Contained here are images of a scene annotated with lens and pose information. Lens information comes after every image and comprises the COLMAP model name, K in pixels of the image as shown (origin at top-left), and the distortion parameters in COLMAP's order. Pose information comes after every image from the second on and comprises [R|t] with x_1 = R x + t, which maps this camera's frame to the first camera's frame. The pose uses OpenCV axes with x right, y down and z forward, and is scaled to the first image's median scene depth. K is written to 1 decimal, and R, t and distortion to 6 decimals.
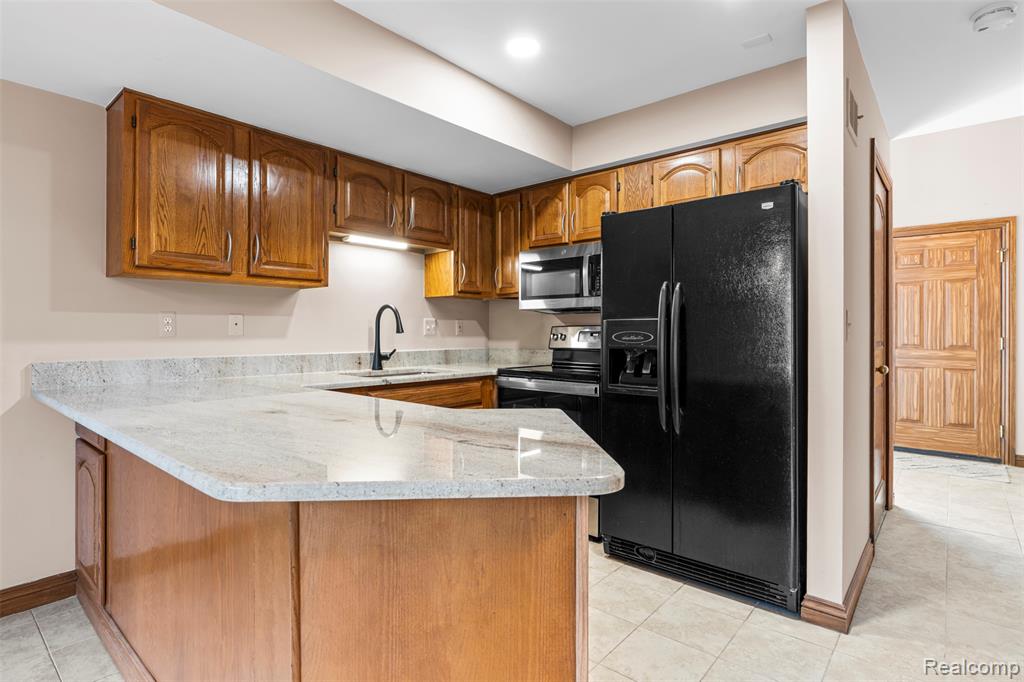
lens RADIAL K [[517.3, 0, 513.6], [0, 517.3, 328.2], [0, 0, 1]] dist [0.001729, -0.001258]
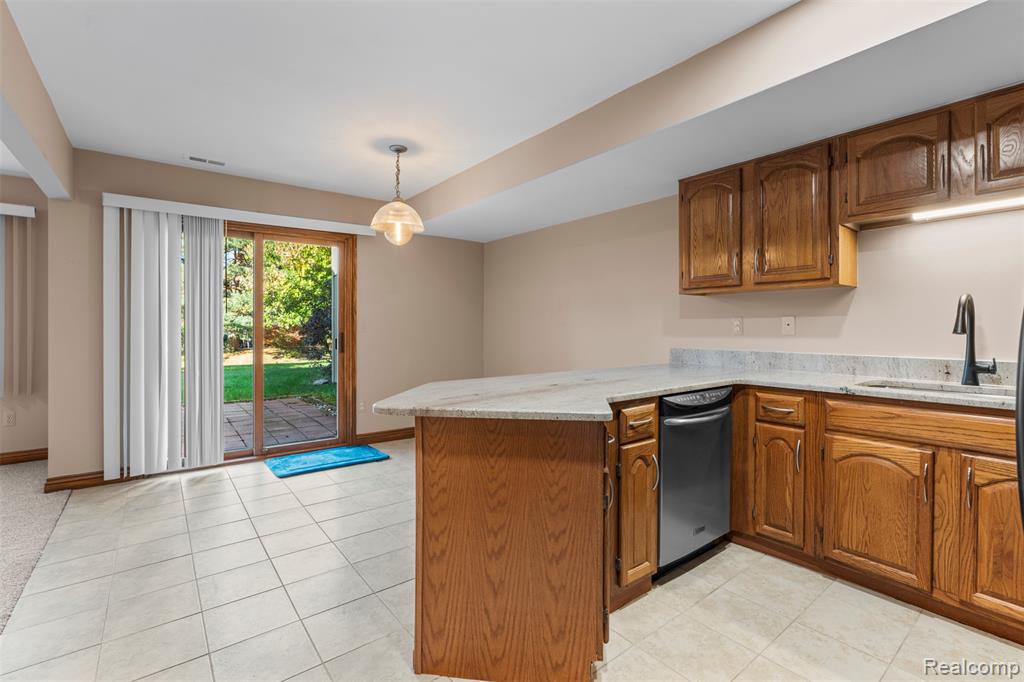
lens RADIAL K [[457.2, 0, 517.4], [0, 457.2, 332.8], [0, 0, 1]] dist [-0.003808, 0.000588]
pose [[-0.194787, 0.003309, -0.980840, 0.756253], [0.000109, 0.999994, 0.003352, 0.008551], [0.980846, 0.000546, -0.194786, 0.789262]]
